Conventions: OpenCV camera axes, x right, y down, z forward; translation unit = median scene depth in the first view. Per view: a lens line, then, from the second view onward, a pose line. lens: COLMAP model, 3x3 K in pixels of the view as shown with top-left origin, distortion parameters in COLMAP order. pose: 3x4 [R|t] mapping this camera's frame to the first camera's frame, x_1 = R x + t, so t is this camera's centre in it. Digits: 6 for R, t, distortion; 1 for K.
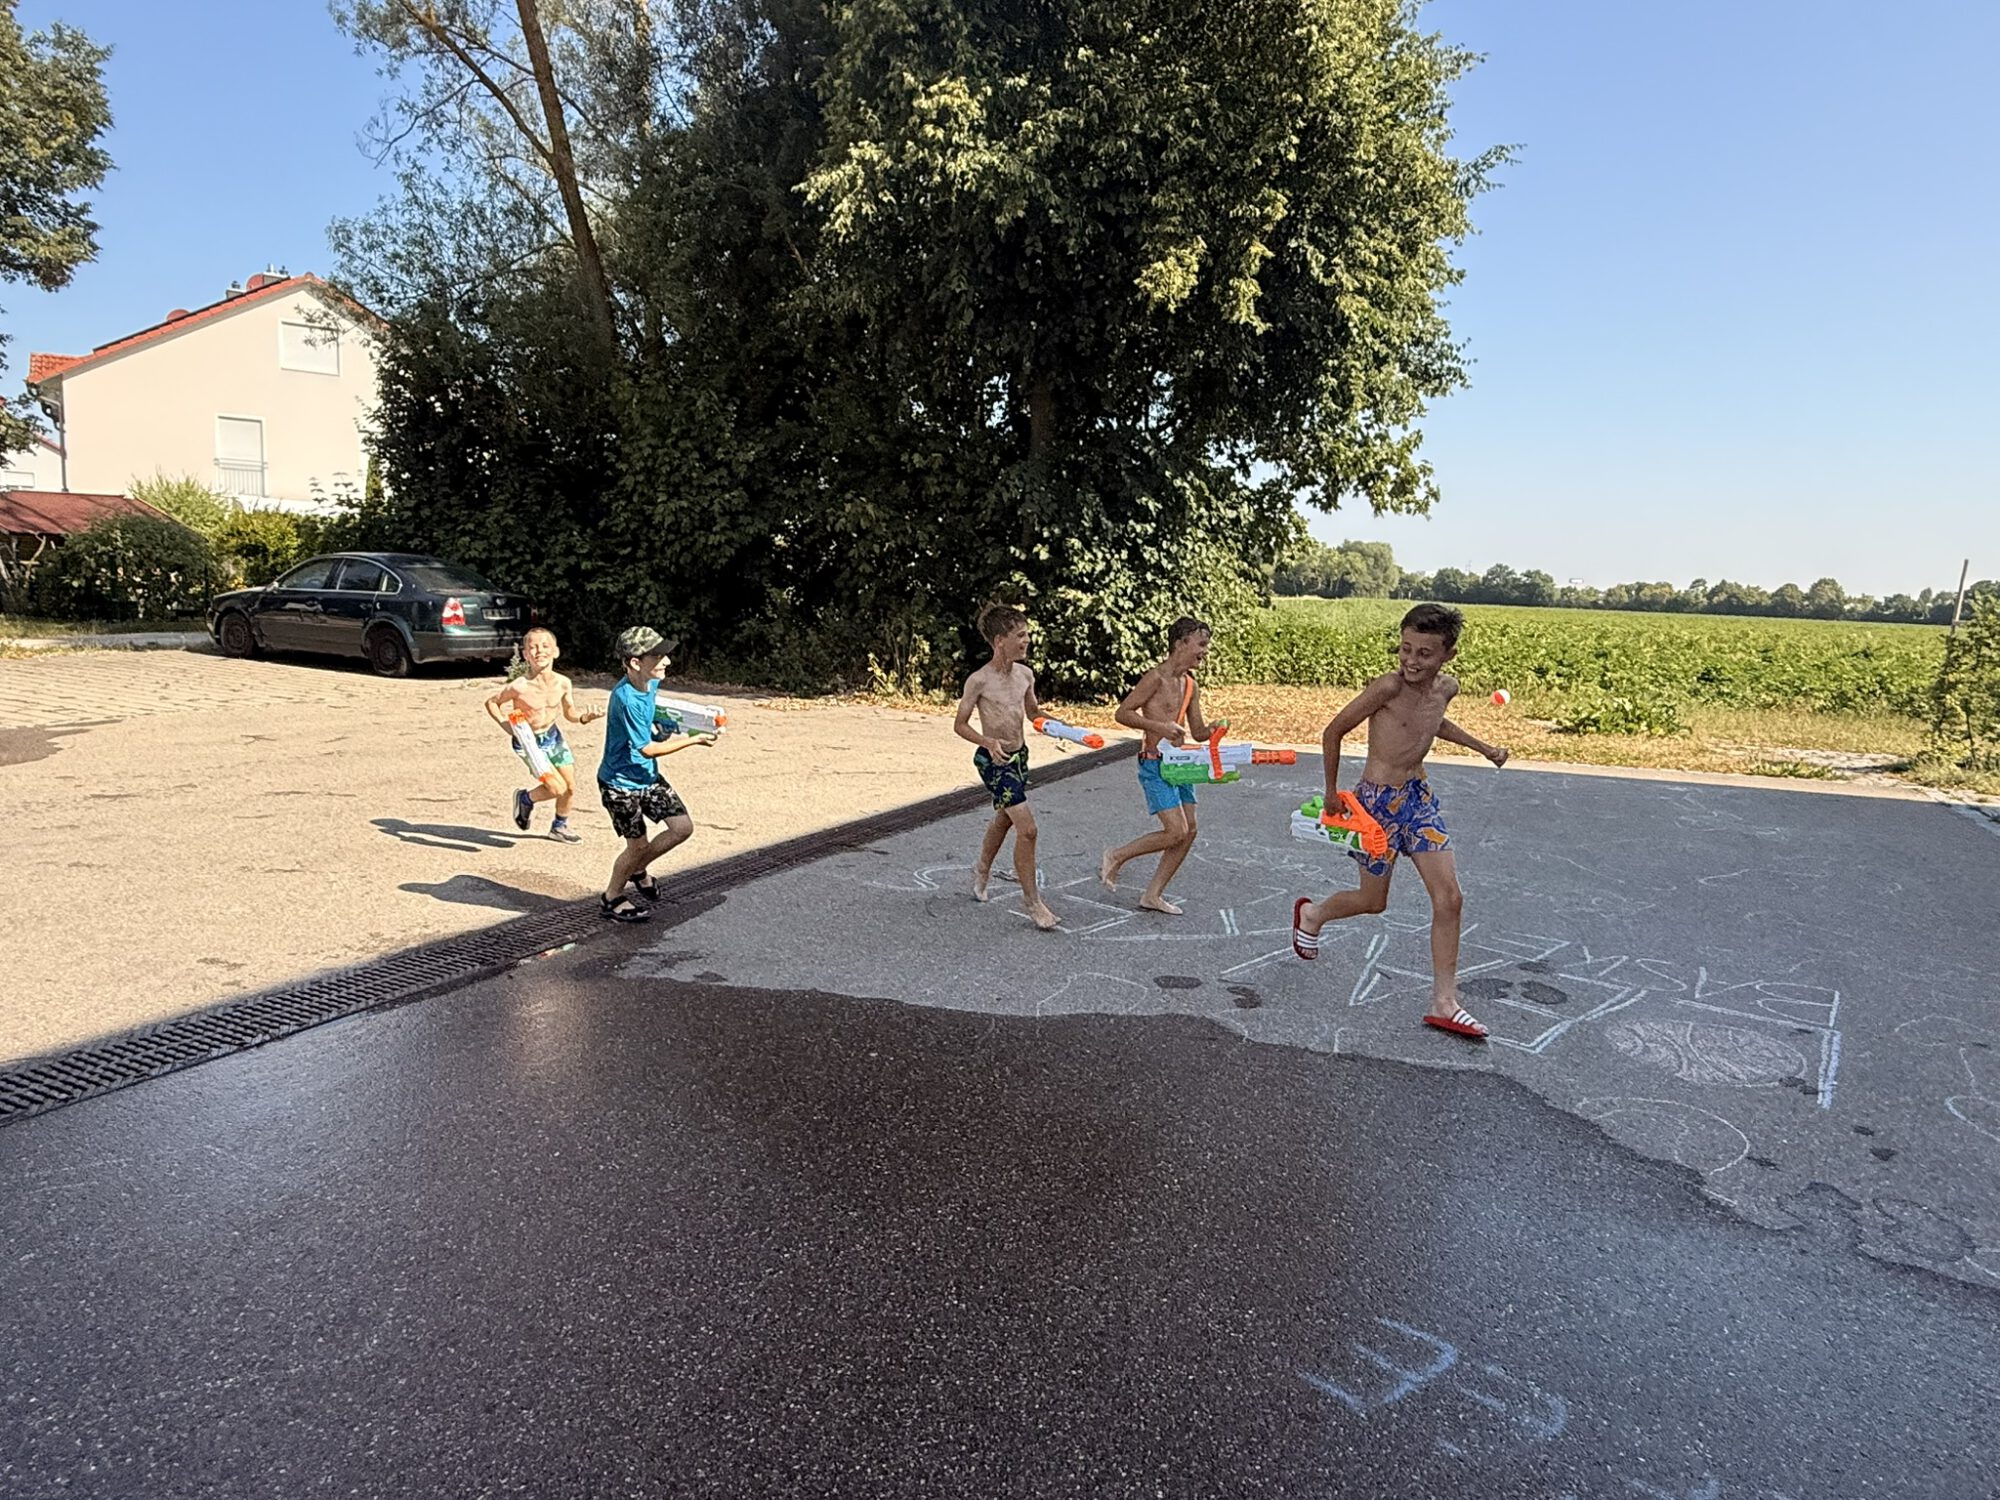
lens RADIAL K [[1216.6, 0, 1008.9], [0, 1216.6, 741.2], [0, 0, 1]] dist [0.002604, 0.000714]
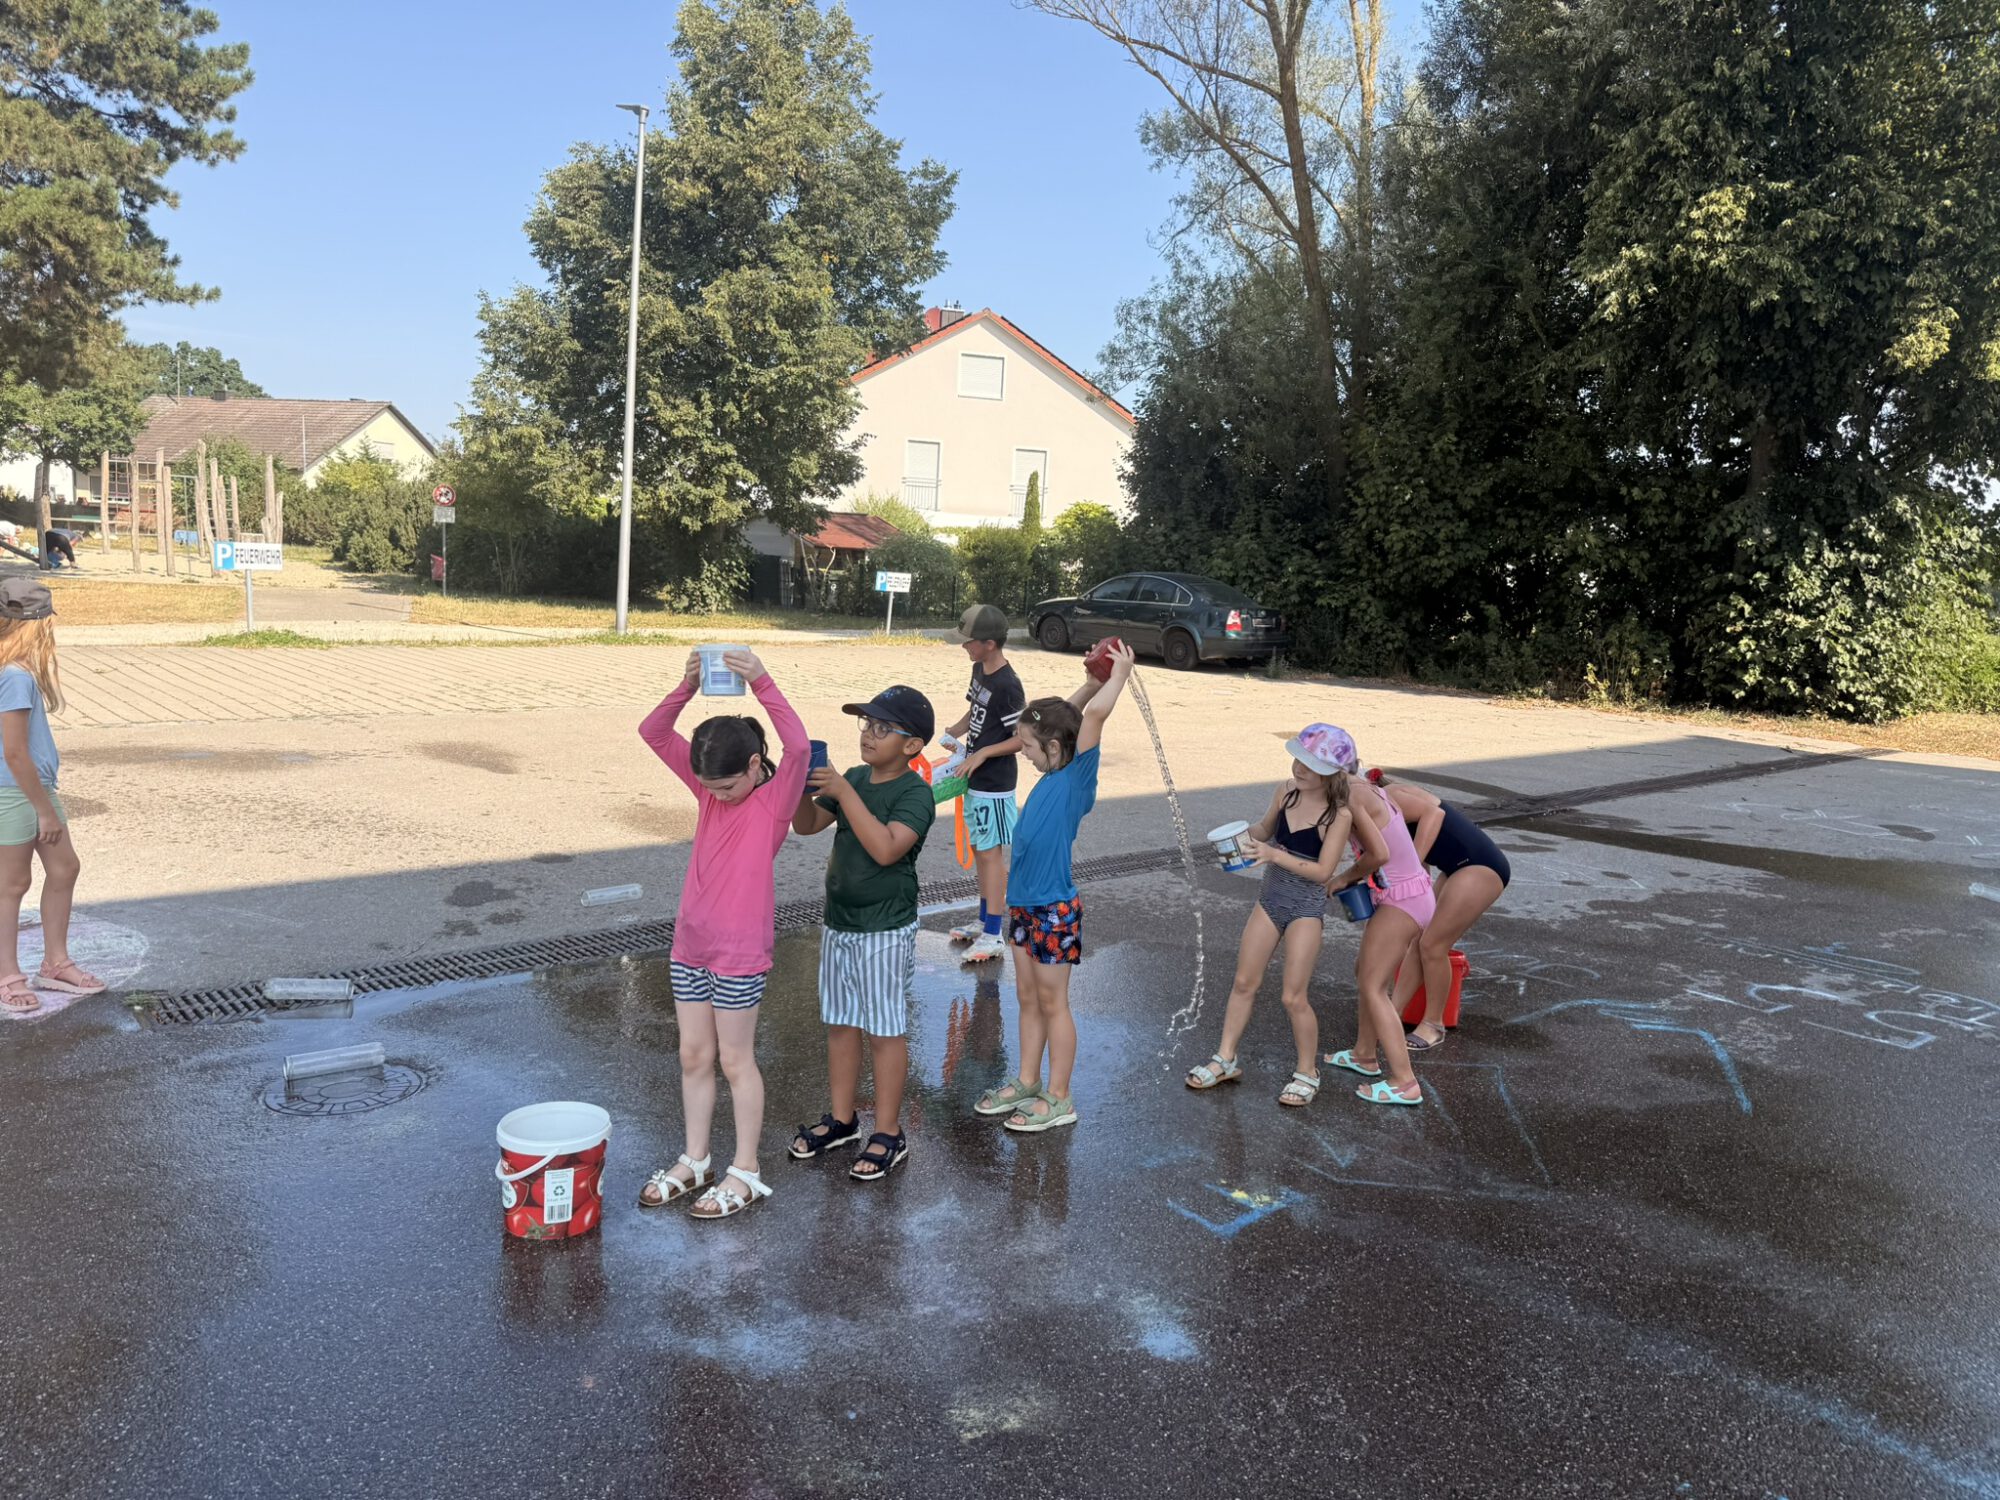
lens RADIAL K [[1424.5, 0, 1013.5], [0, 1424.5, 750.2], [0, 0, 1]] dist [0.043311, -0.051502]
pose [[0.927270, 0.060415, -0.369487, -0.109186], [-0.065471, 0.997854, -0.001145, 0.045536], [0.368625, 0.025253, 0.929235, -0.454488]]
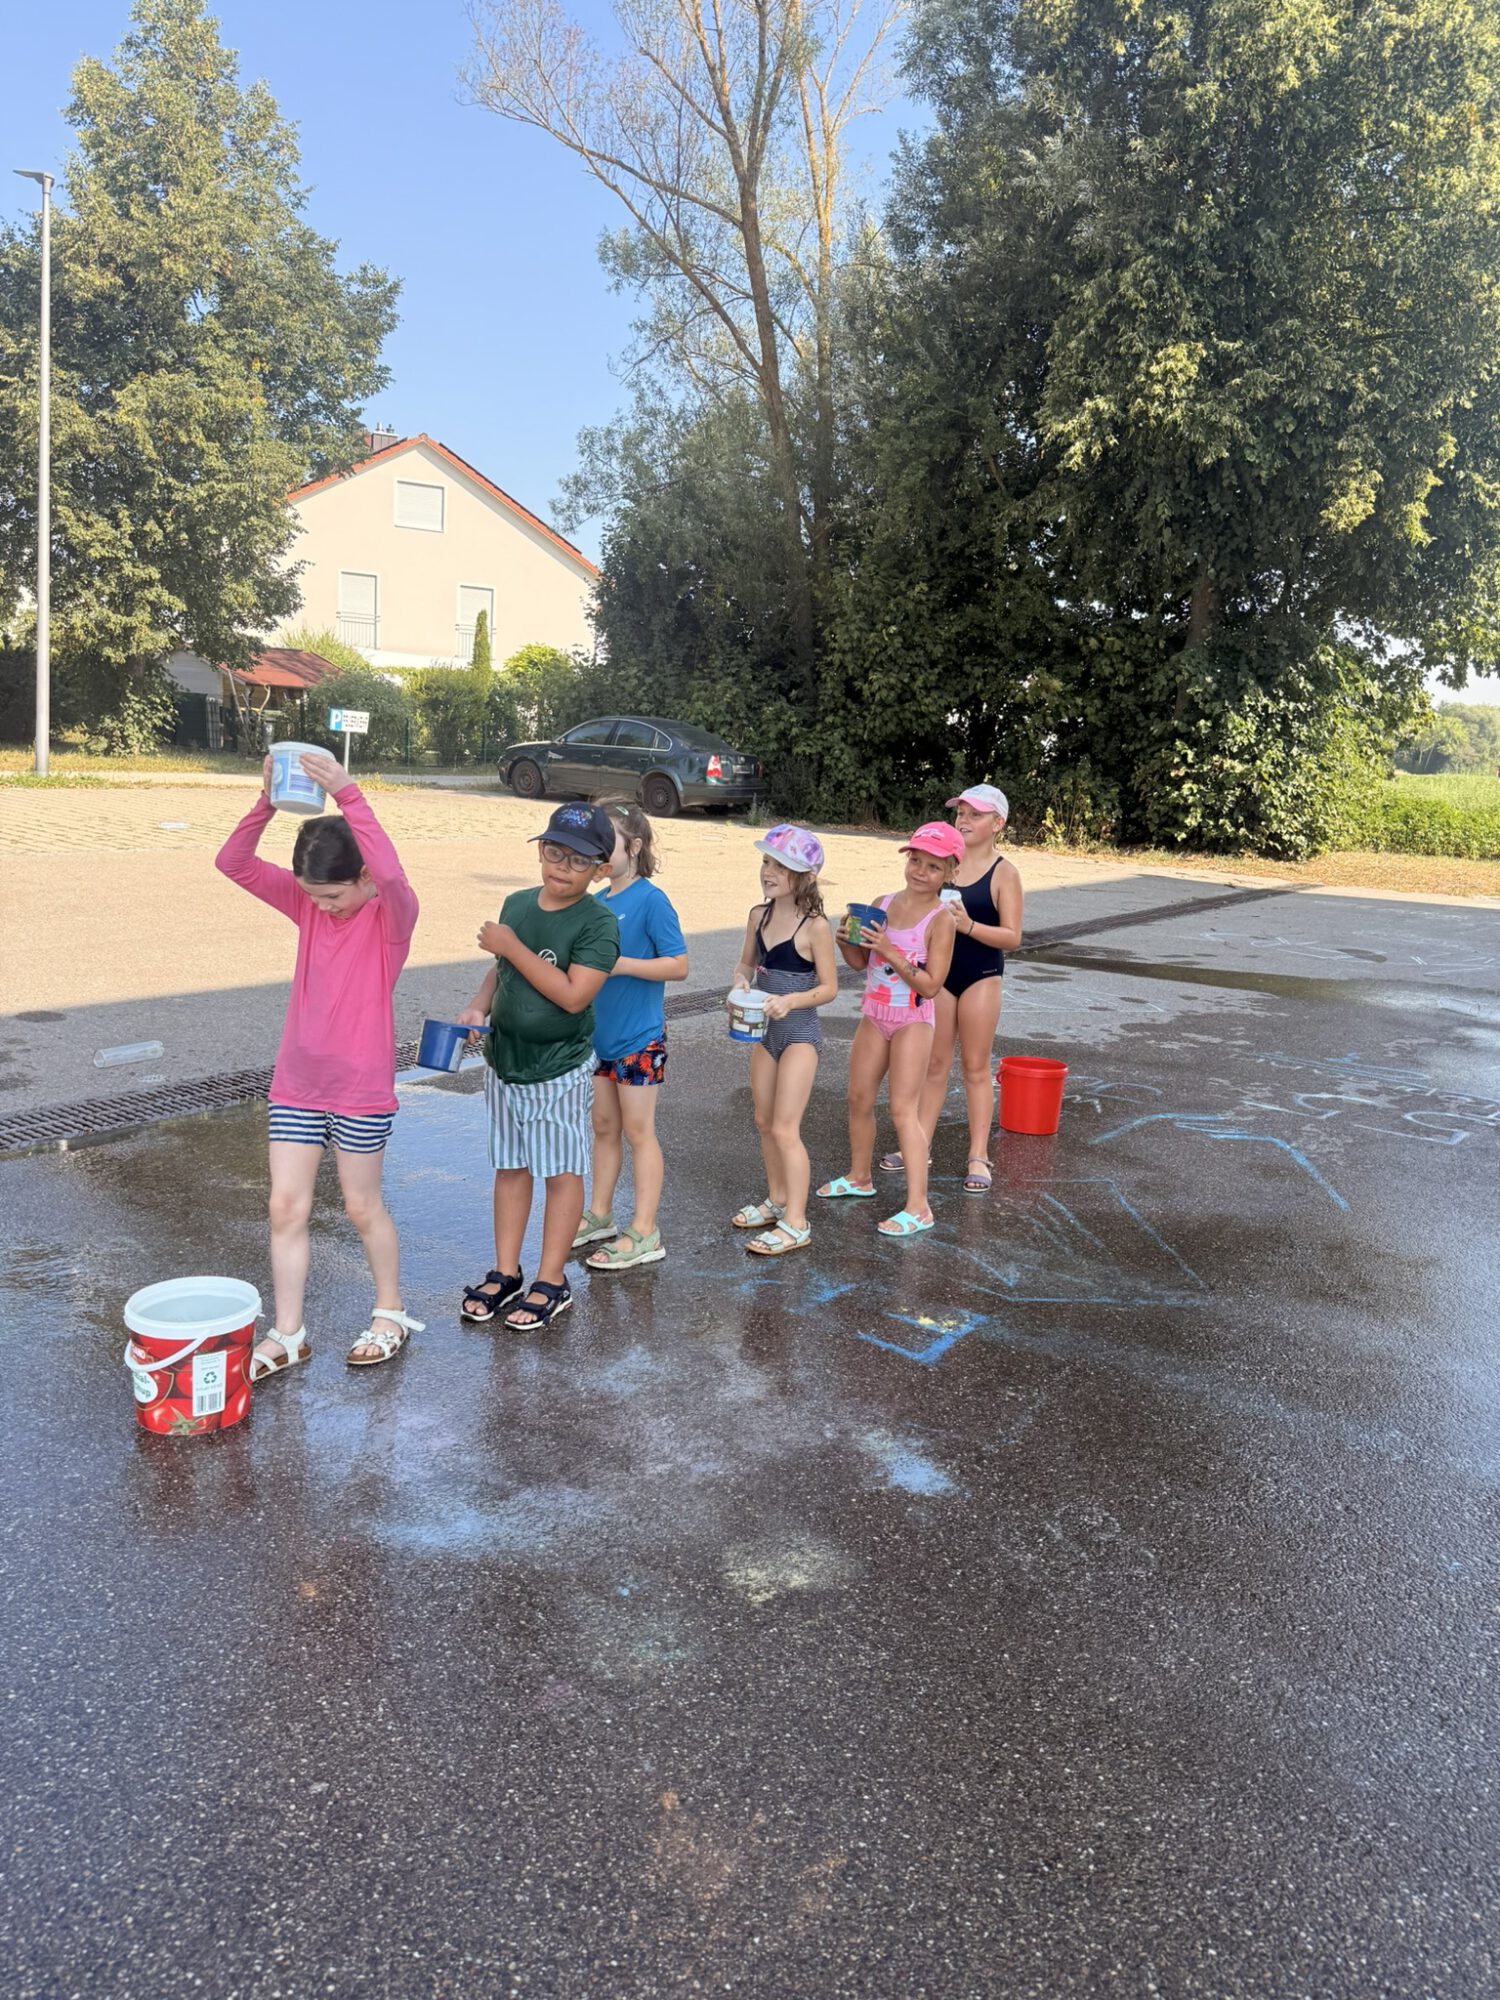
lens RADIAL K [[1419.8, 0, 750.2], [0, 1419.8, 991.2], [0, 0, 1]] dist [0.073479, -0.108662]
pose [[0.984671, 0.054364, -0.165736, -0.157827], [-0.047125, 0.997768, 0.047304, 0.055274], [0.167938, -0.038769, 0.985035, -0.445561]]
